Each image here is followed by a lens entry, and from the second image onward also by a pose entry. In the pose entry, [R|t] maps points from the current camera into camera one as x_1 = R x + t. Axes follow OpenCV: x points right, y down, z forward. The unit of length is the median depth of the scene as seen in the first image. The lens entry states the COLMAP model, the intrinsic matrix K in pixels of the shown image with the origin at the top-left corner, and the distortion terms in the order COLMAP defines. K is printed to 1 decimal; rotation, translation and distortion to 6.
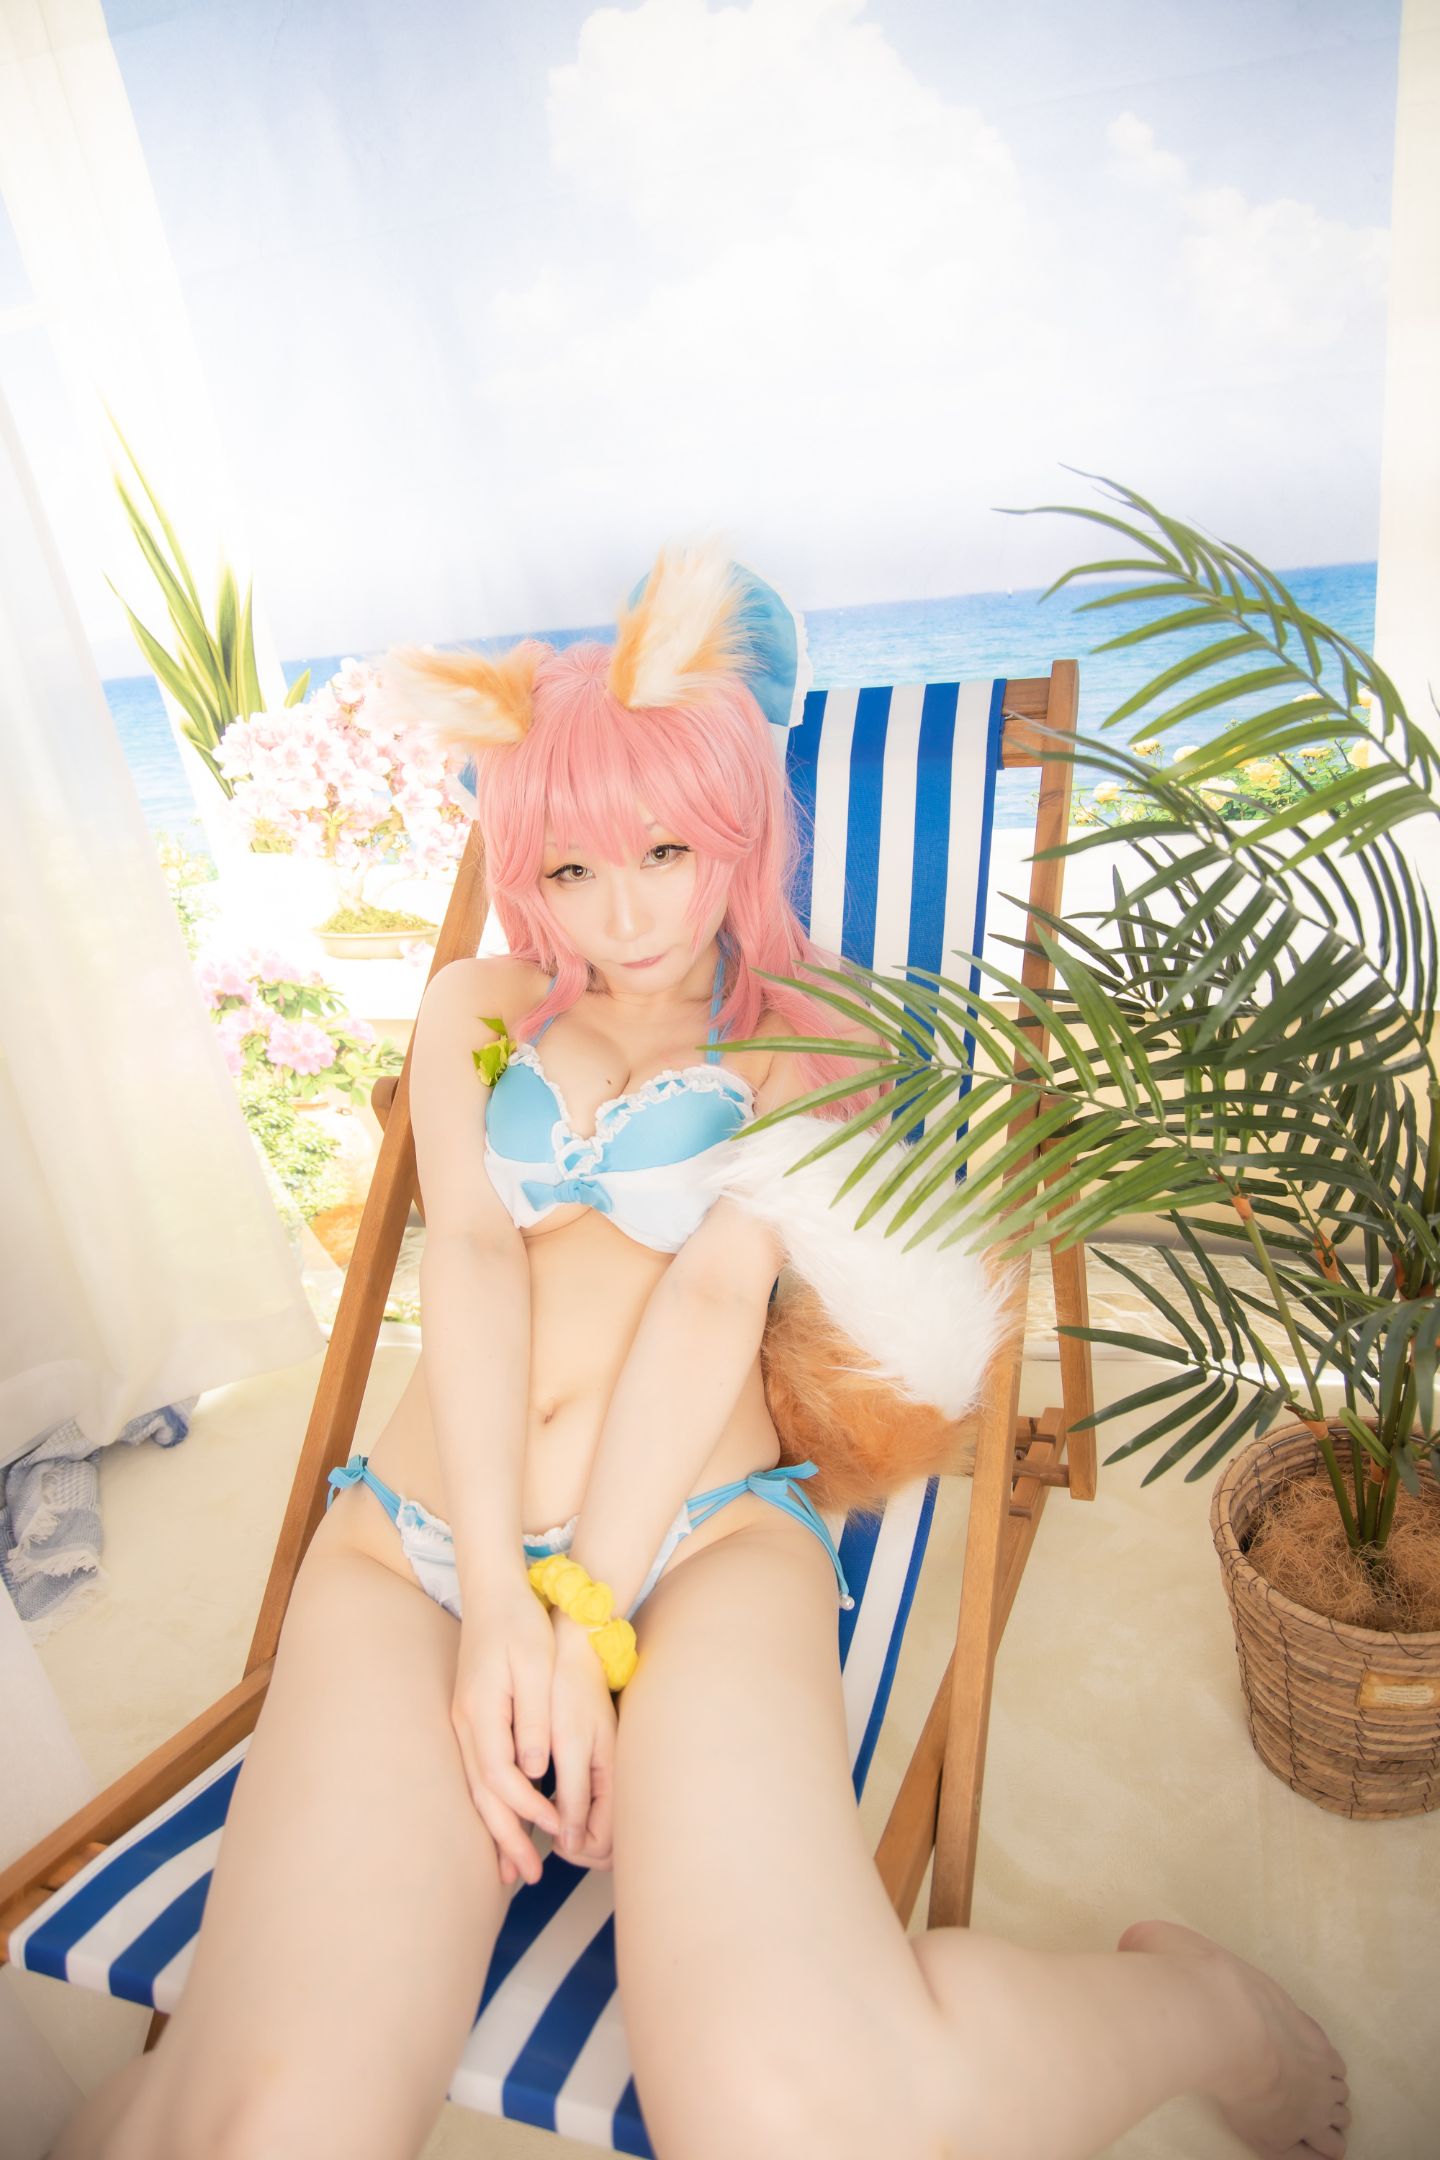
lens RADIAL K [[1504.0, 0, 725.7], [0, 1504.0, 1078.8], [0, 0, 1]] dist [-0.078487, 0.056714]
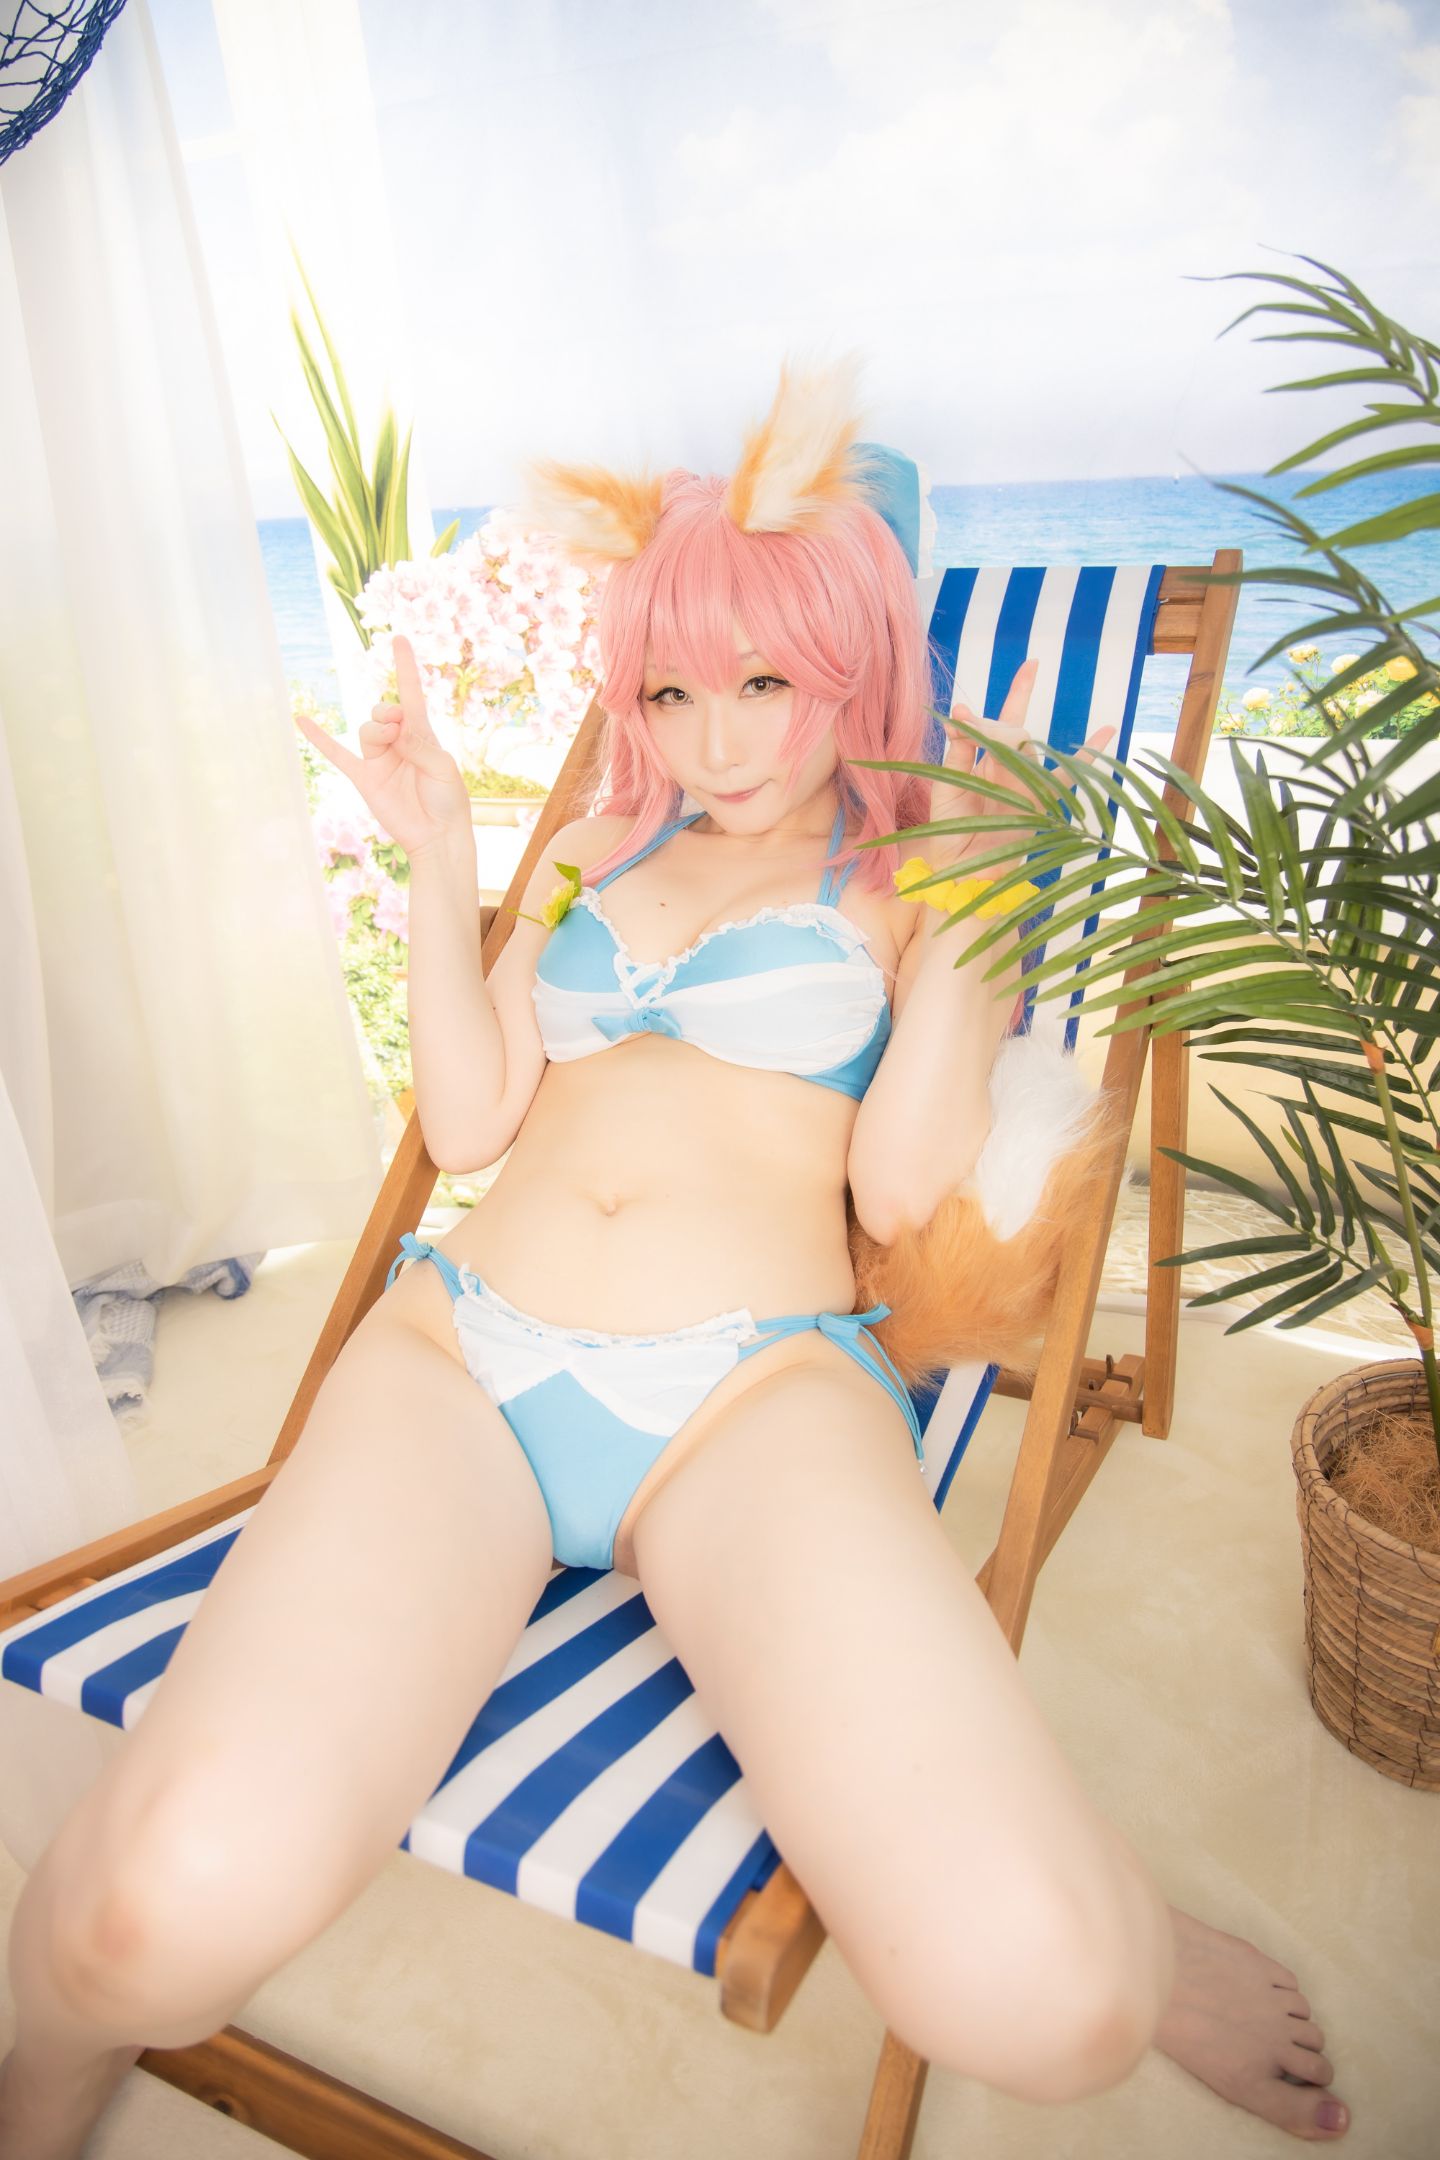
lens RADIAL K [[1504.0, 0, 722.0], [0, 1504.0, 1081.0], [0, 0, 1]] dist [-0.078487, 0.056714]
pose [[0.990833, 0.111546, -0.076200, 0.013225], [-0.113392, 0.993342, -0.020324, 0.098427], [0.073426, 0.028779, 0.996885, 0.028183]]
